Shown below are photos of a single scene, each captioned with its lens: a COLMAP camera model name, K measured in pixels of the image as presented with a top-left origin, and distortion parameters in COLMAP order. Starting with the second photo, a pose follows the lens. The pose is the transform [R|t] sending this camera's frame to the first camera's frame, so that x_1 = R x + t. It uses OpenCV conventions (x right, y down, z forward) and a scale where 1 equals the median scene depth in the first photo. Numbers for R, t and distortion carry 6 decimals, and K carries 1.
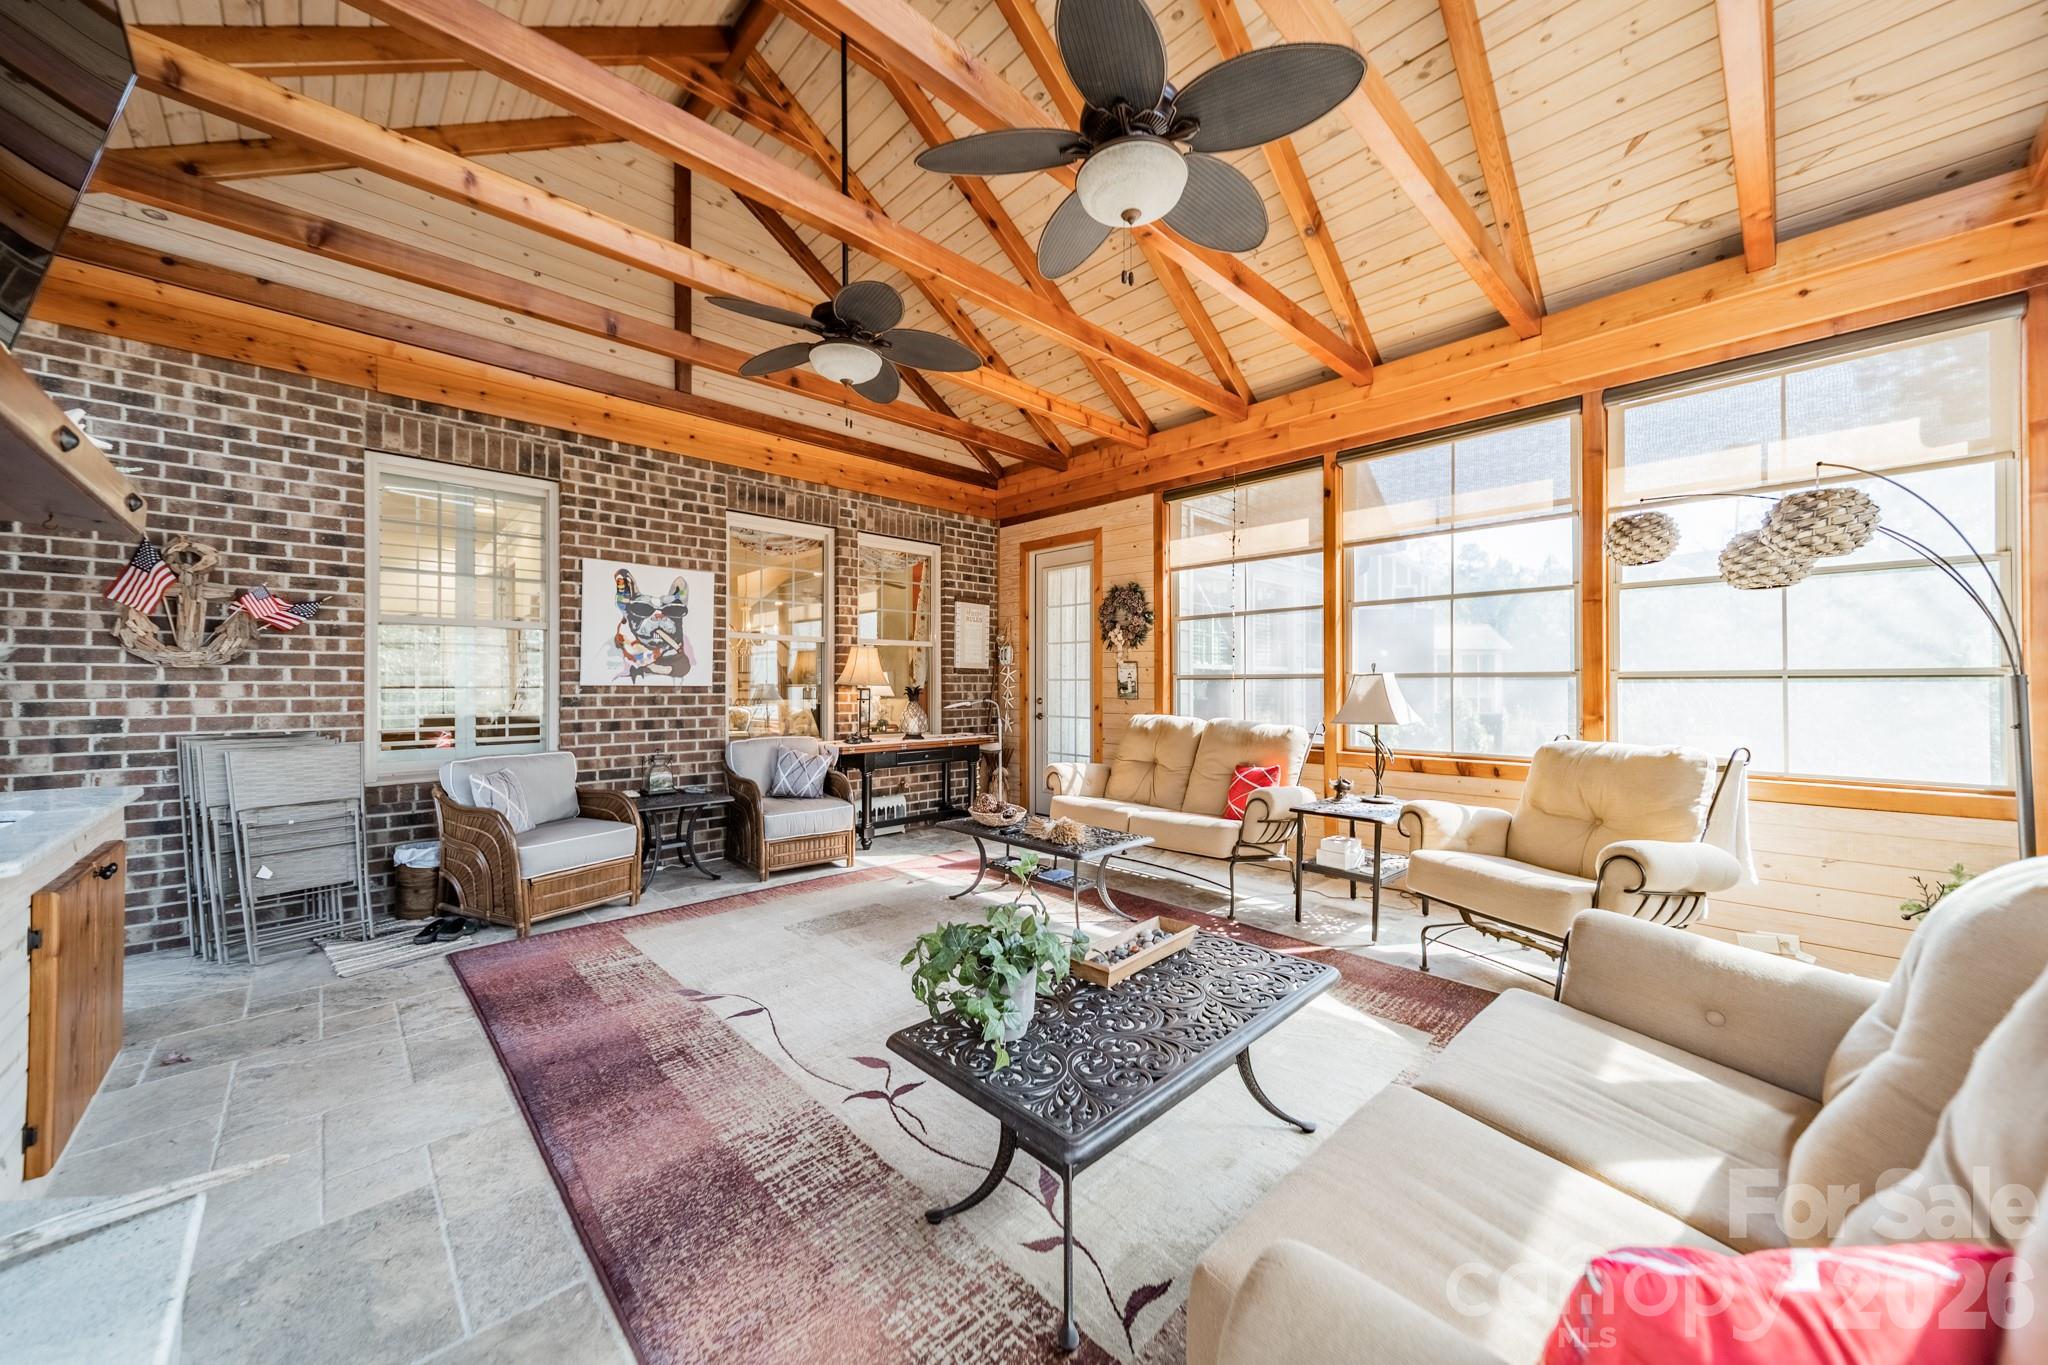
lens RADIAL K [[725.6, 0, 1025.5], [0, 725.6, 679.0], [0, 0, 1]] dist [0.007533, 0.000002]
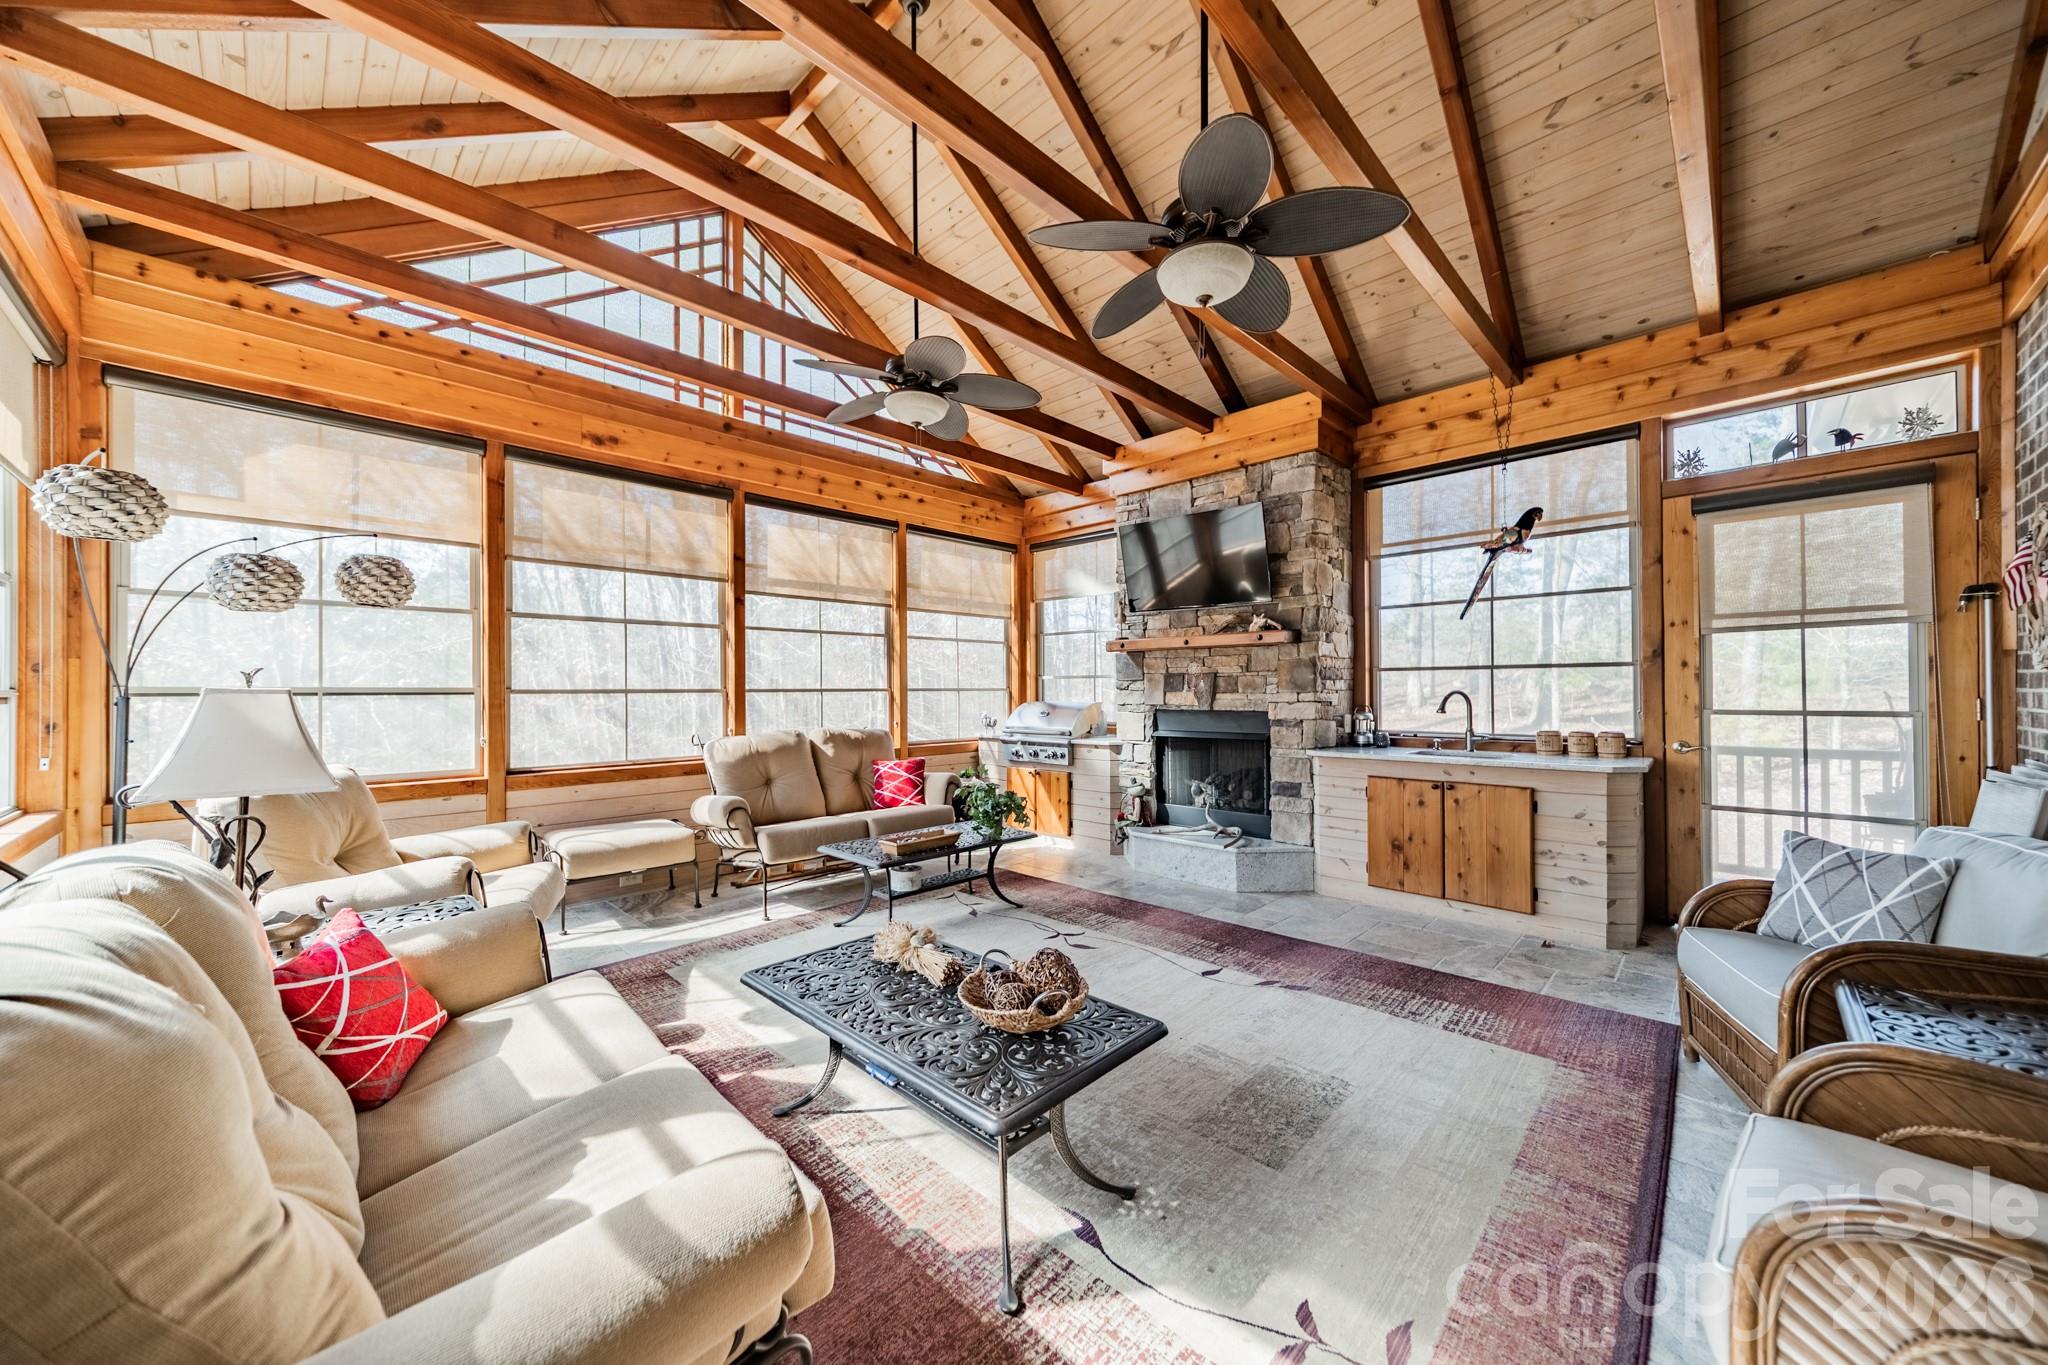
lens RADIAL K [[725.6, 0, 1021.1], [0, 725.6, 686.2], [0, 0, 1]] dist [0.007533, 0.000002]
pose [[-0.999596, 0.004171, -0.028101, -0.040057], [0.004406, 0.999956, -0.008294, -0.000015], [0.028065, -0.008414, -0.999571, 2.207282]]
